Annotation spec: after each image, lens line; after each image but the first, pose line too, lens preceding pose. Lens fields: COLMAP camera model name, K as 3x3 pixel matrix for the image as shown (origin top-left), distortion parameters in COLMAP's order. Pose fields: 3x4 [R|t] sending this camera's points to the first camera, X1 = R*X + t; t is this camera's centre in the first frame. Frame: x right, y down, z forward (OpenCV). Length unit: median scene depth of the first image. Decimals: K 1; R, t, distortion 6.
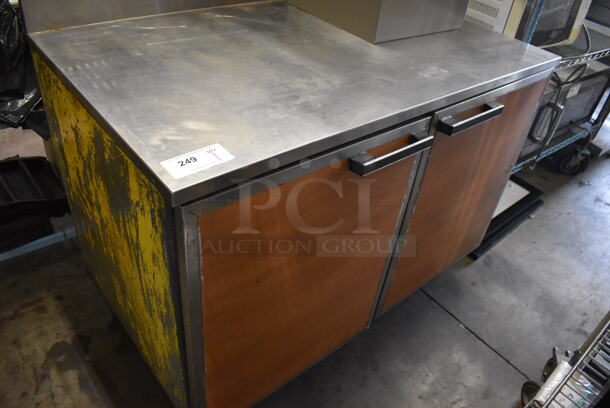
lens RADIAL K [[477.4, 0, 305.0], [0, 477.4, 204.0], [0, 0, 1]] dist [-0.081206, -0.000508]
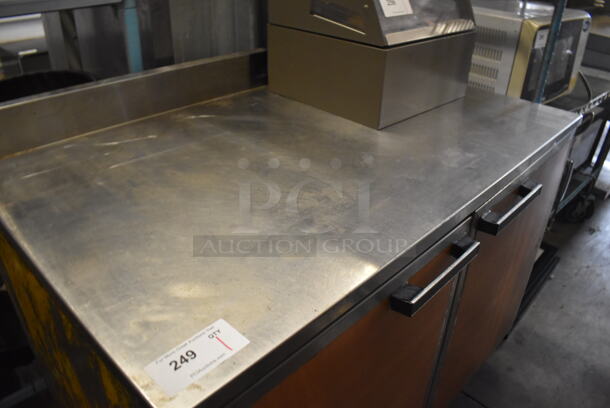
lens RADIAL K [[477.4, 0, 305.0], [0, 477.4, 204.0], [0, 0, 1]] dist [-0.081206, -0.000508]
pose [[0.991322, -0.121836, 0.049372, -0.046223], [0.127030, 0.984463, -0.121230, -0.121931], [-0.033835, 0.126450, 0.991396, 0.170617]]
